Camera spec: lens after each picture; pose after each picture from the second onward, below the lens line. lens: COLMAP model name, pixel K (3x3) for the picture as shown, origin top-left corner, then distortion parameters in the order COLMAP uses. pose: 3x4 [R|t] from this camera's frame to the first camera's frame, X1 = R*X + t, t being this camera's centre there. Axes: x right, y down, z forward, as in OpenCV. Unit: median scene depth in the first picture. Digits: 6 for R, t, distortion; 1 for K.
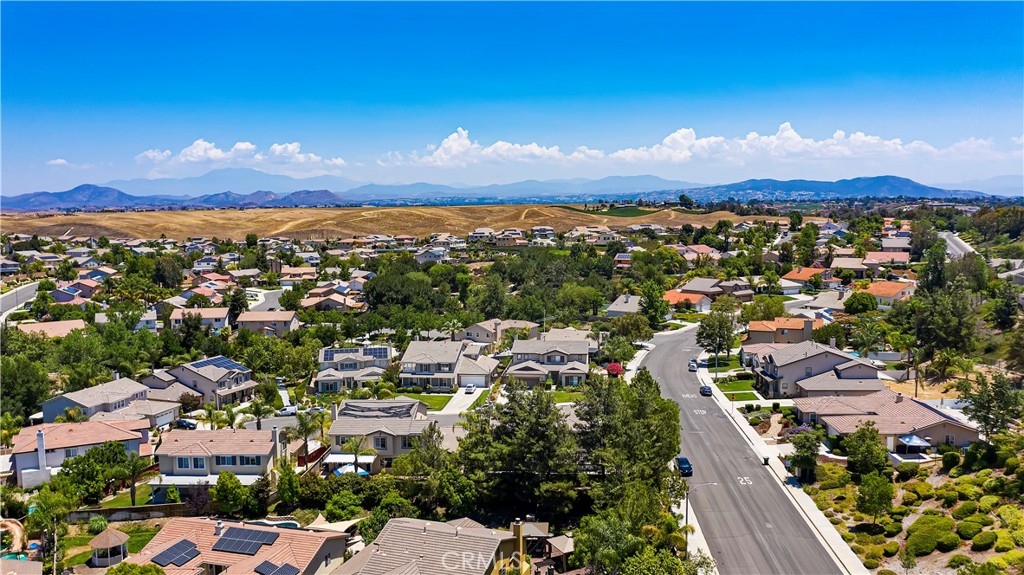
lens RADIAL K [[808.3, 0, 512.7], [0, 808.3, 287.5], [0, 0, 1]] dist [-0.015922, 0.008349]
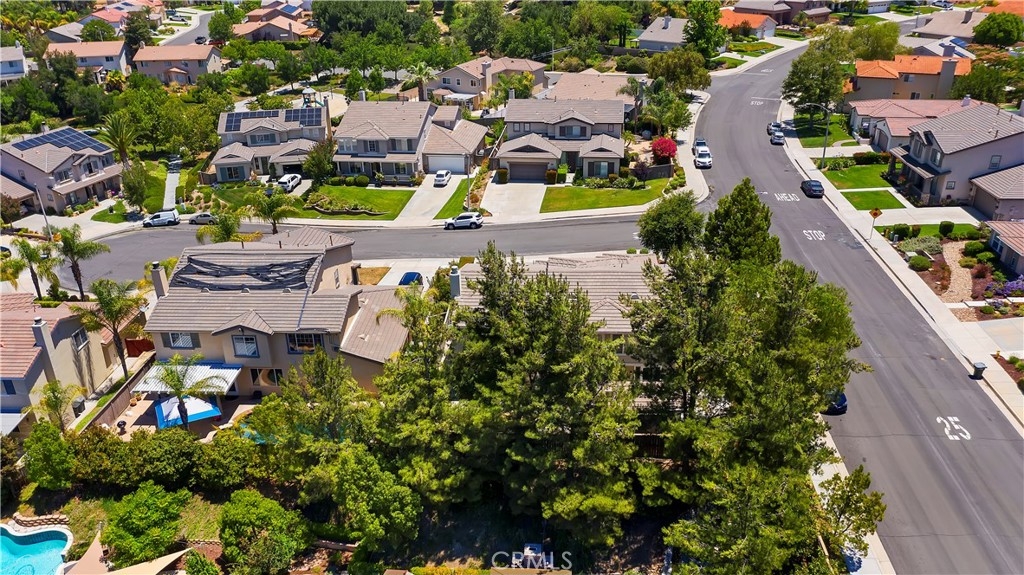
lens RADIAL K [[808.3, 0, 510.5], [0, 808.3, 289.2], [0, 0, 1]] dist [-0.015922, 0.008349]
pose [[0.999949, -0.006040, -0.008119, 0.007891], [0.008434, 0.940768, 0.338946, -0.011428], [0.005591, -0.338997, 0.940771, 0.349099]]
